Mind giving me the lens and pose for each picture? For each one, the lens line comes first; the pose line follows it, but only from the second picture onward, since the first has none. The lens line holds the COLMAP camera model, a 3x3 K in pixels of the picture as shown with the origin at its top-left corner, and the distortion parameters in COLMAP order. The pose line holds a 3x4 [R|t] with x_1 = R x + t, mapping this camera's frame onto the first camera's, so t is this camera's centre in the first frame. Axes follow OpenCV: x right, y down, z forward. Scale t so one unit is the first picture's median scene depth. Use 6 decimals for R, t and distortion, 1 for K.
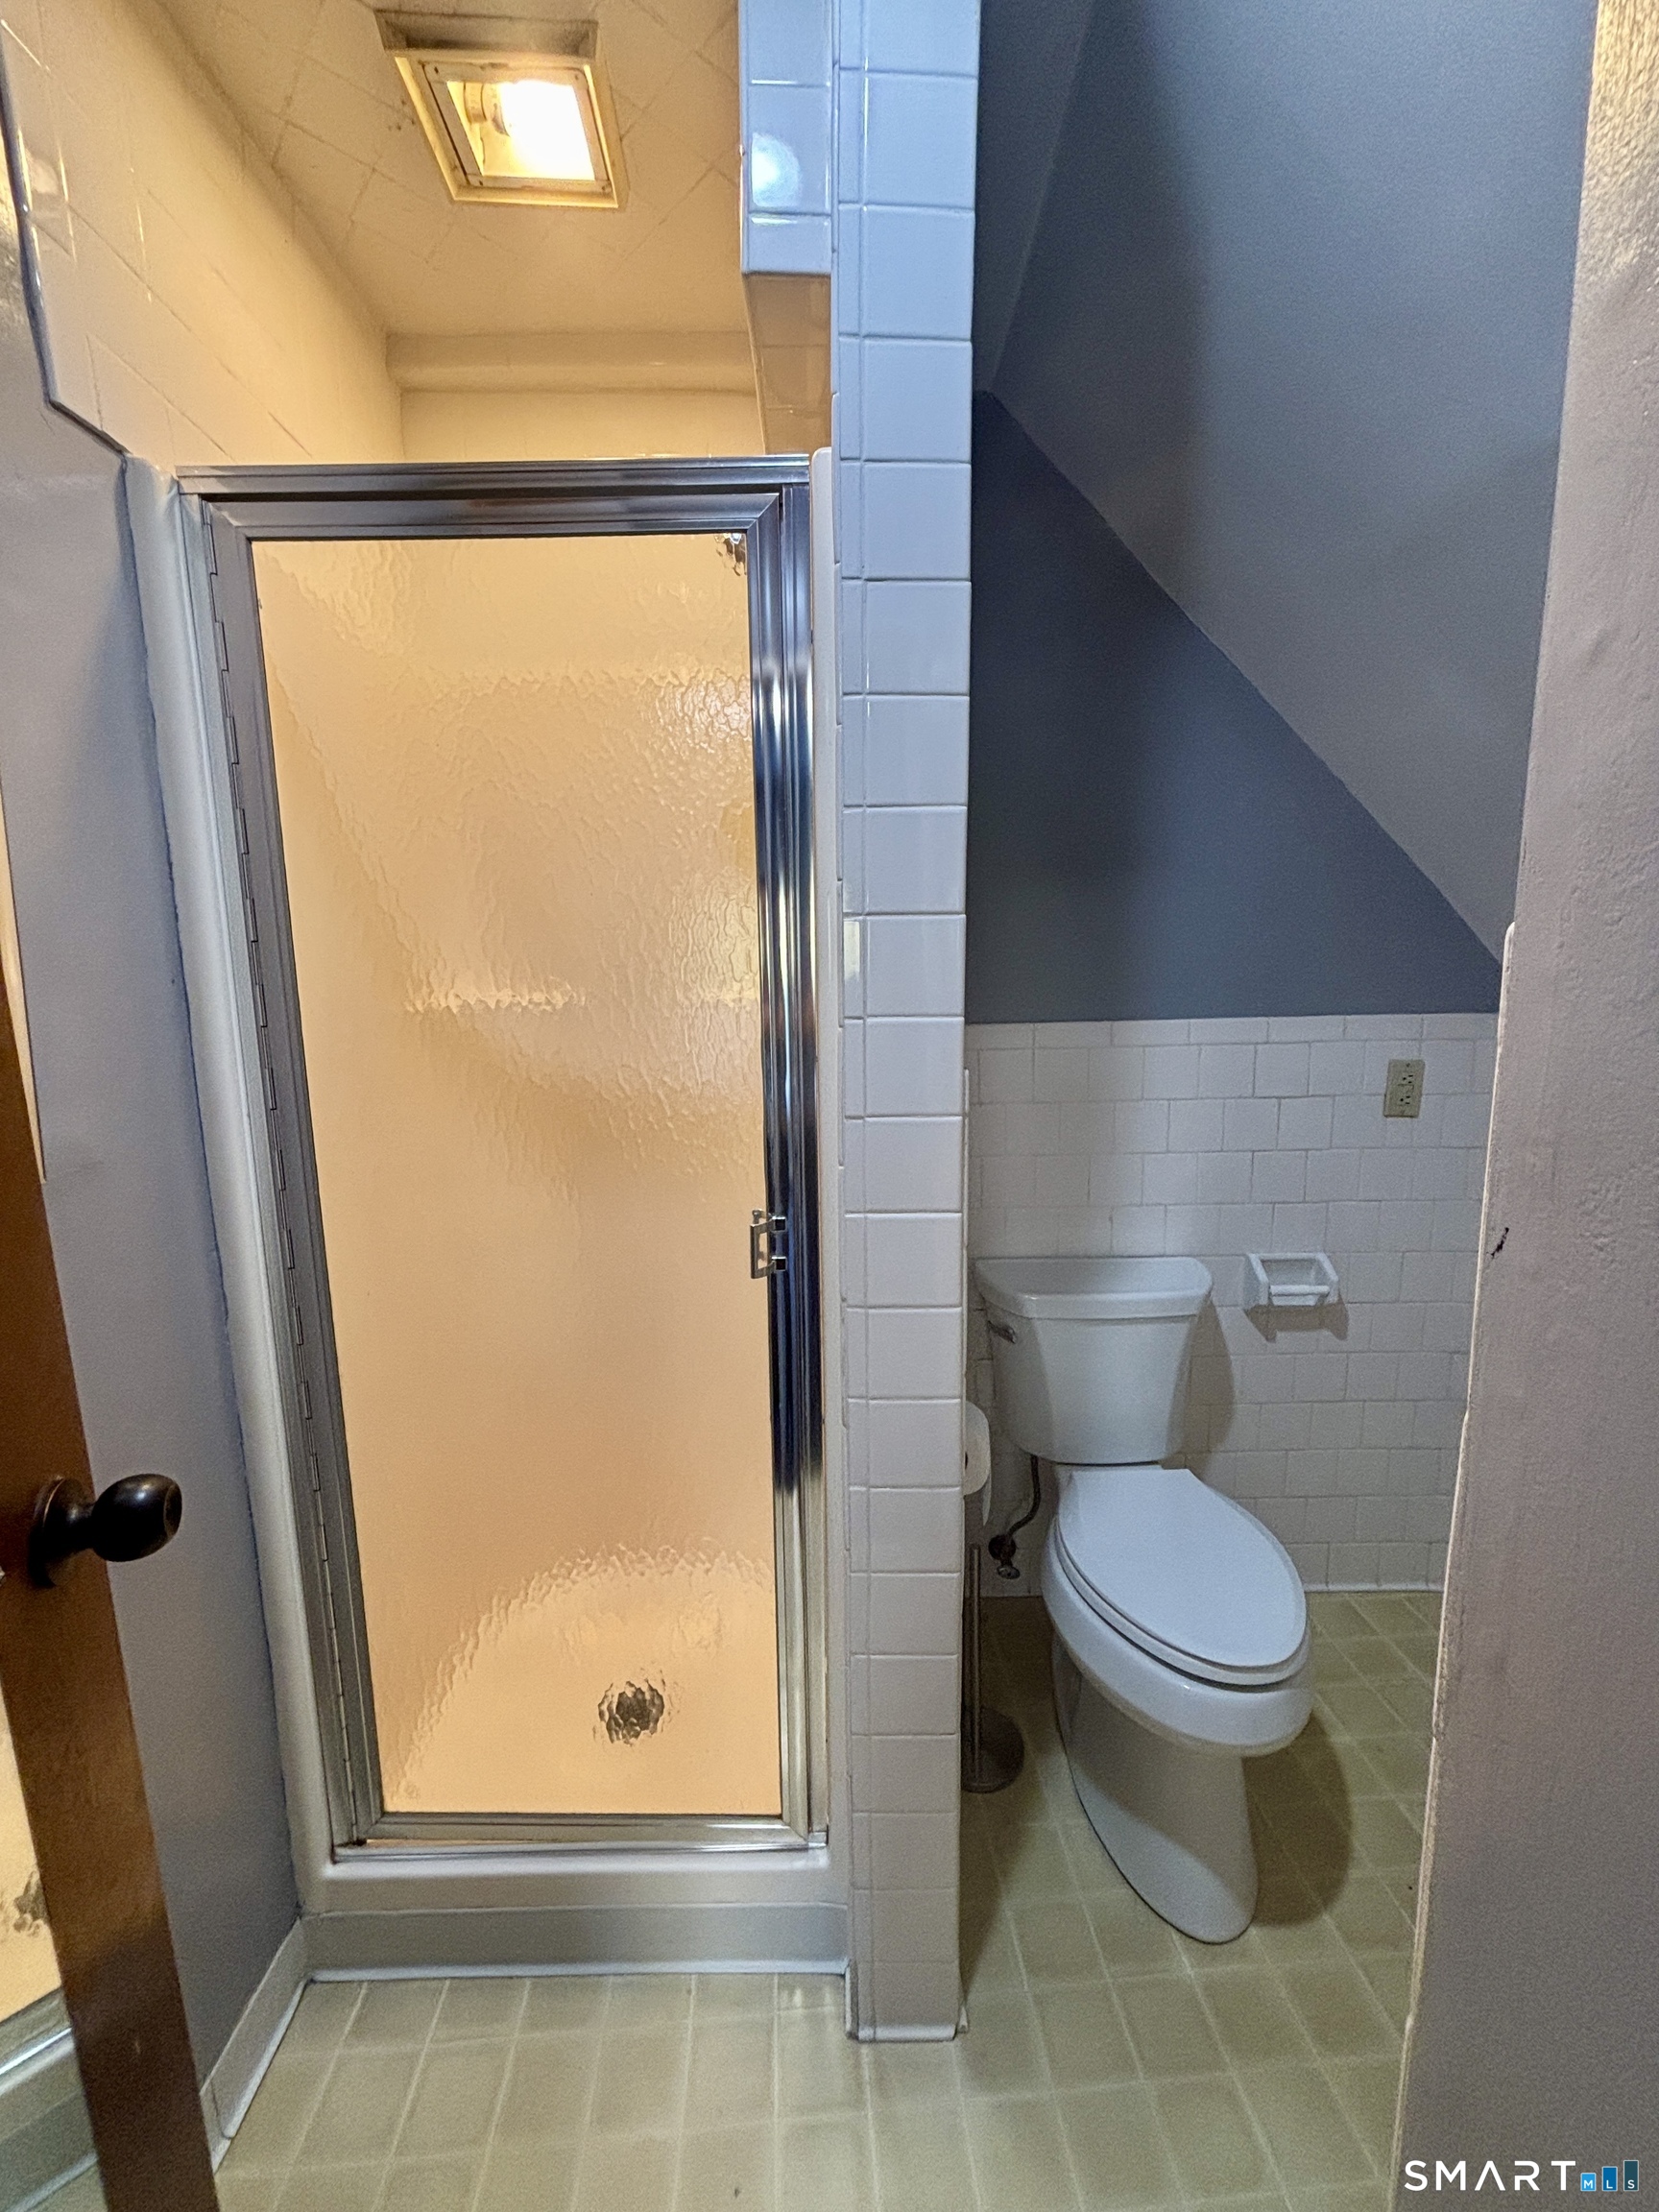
lens RADIAL K [[878.5, 0, 829.5], [0, 878.5, 1106.0], [0, 0, 1]] dist [0.000404, -0.000323]
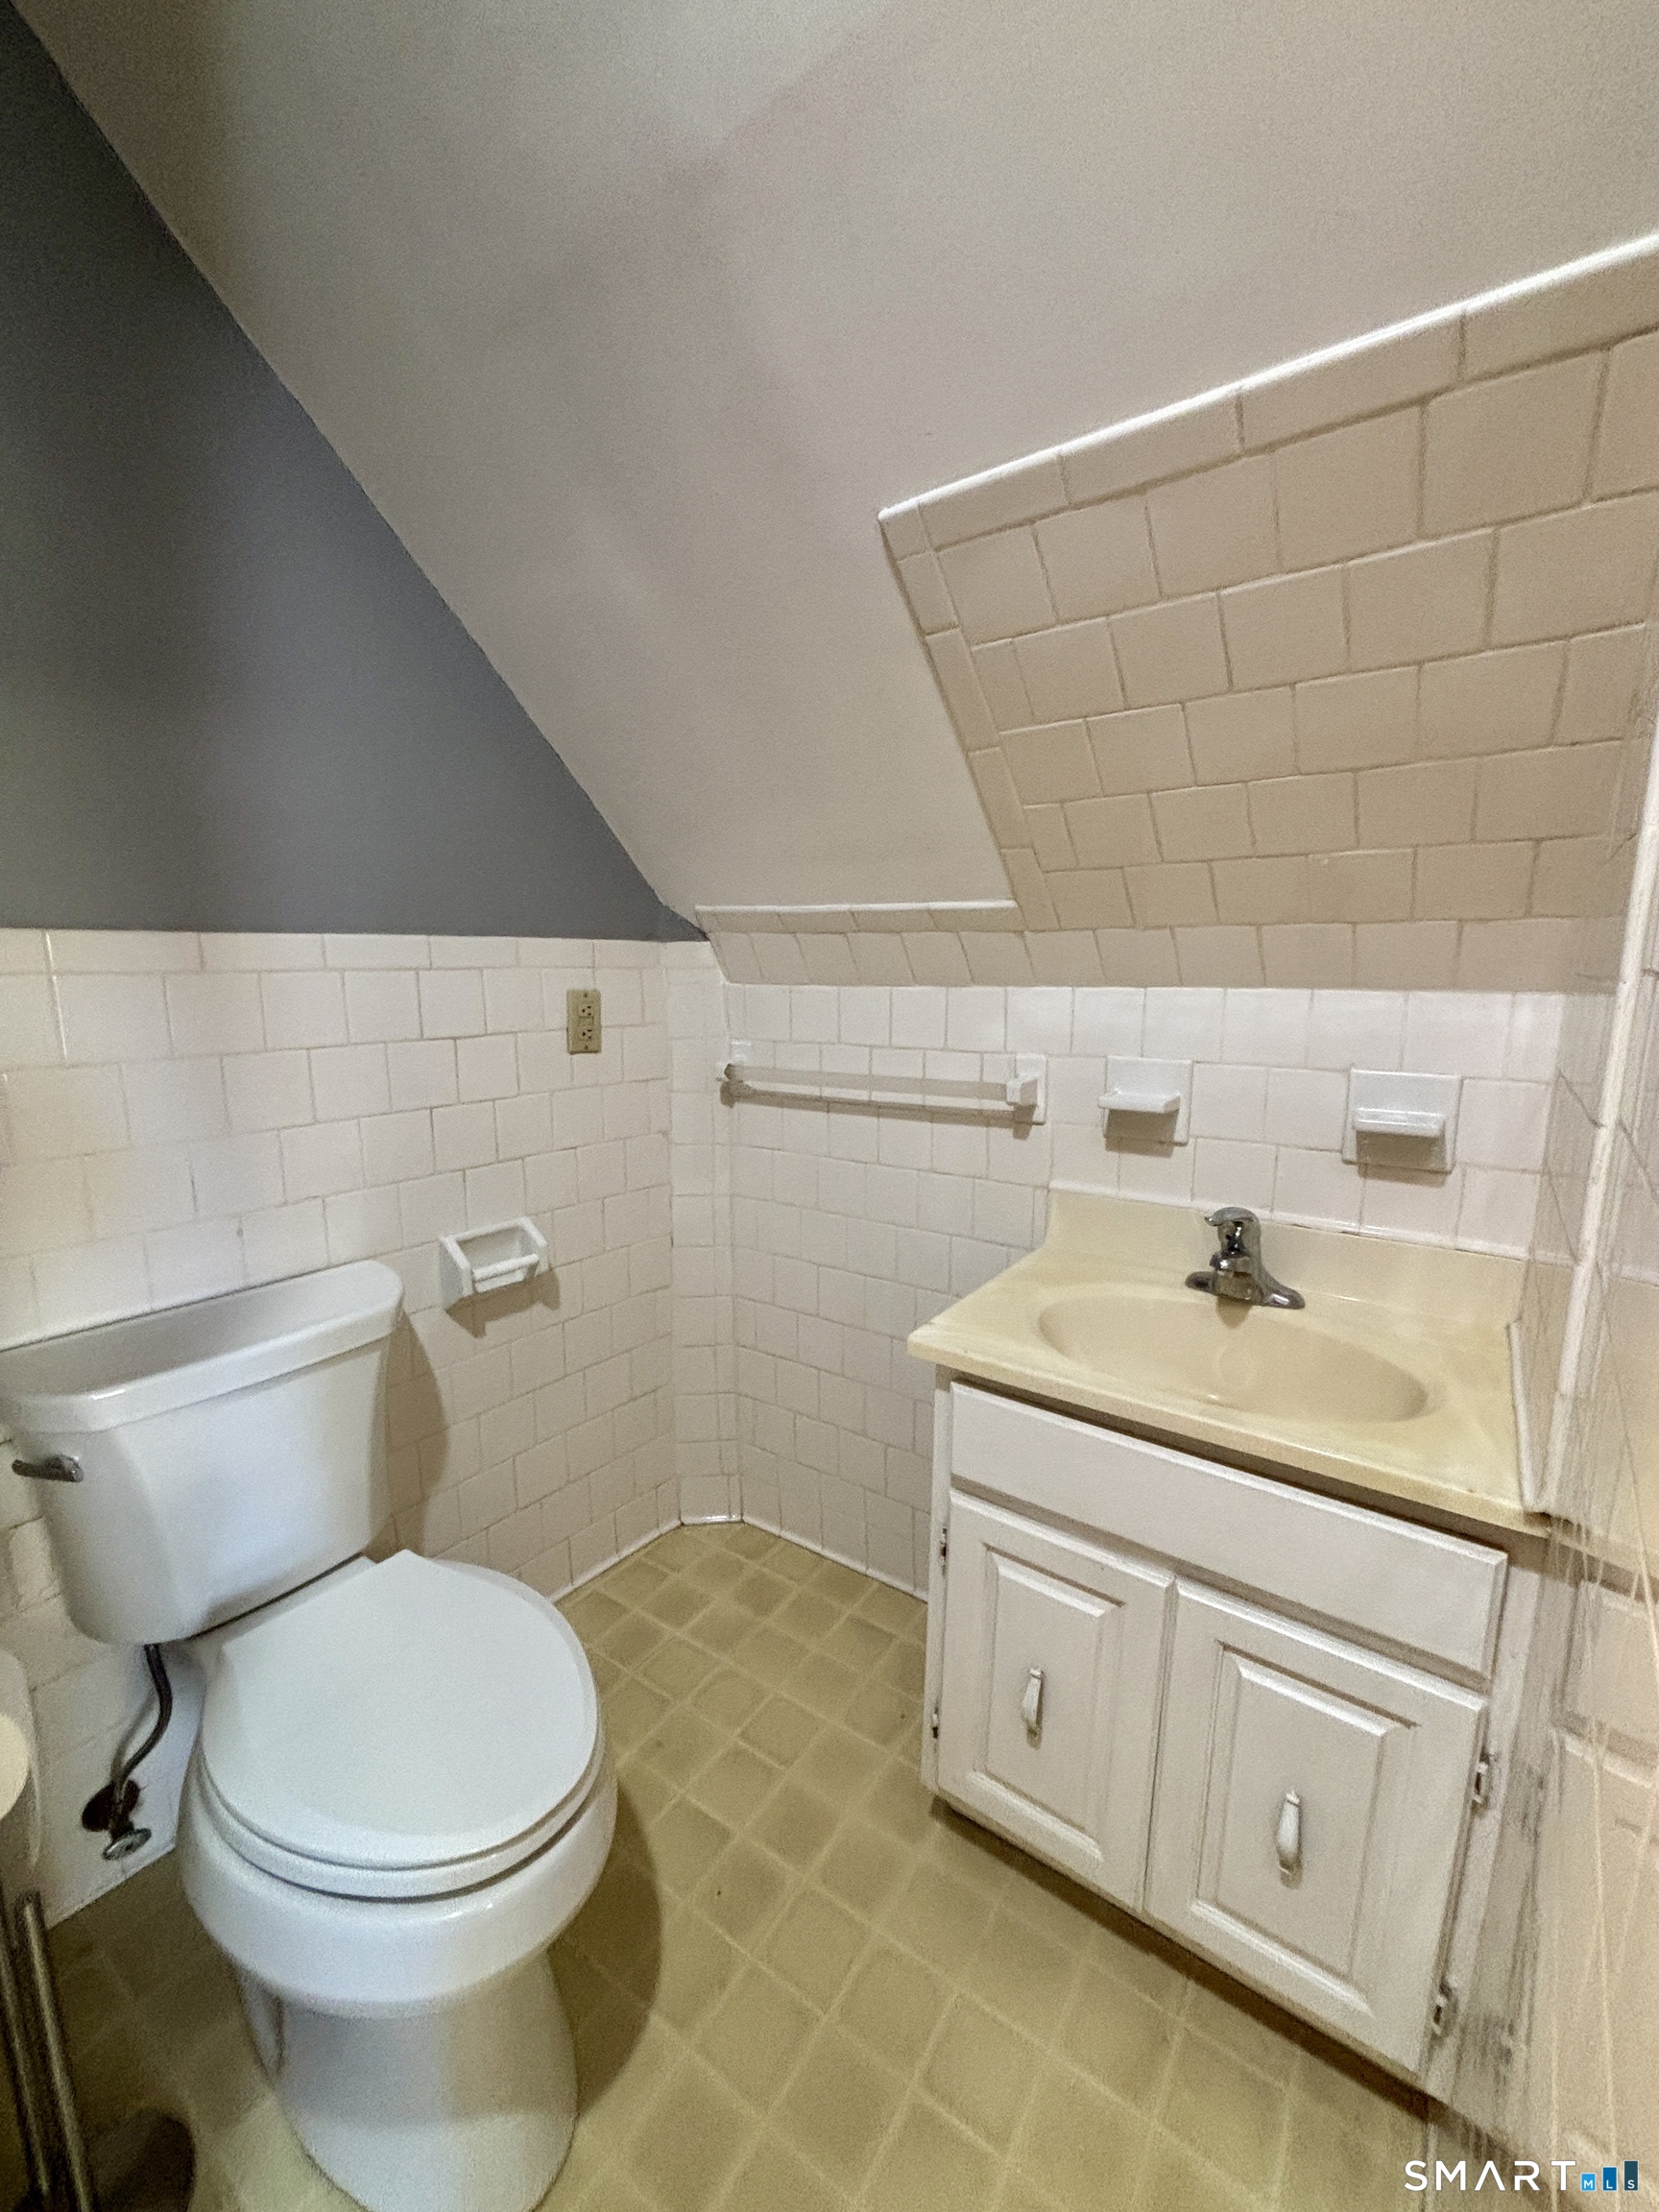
lens RADIAL K [[878.5, 0, 829.5], [0, 878.5, 1106.0], [0, 0, 1]] dist [0.000404, -0.000323]
pose [[0.610586, -0.106448, 0.784763, 0.081286], [0.098468, 0.993440, 0.058140, 0.038581], [-0.785805, 0.041775, 0.617062, 0.234298]]
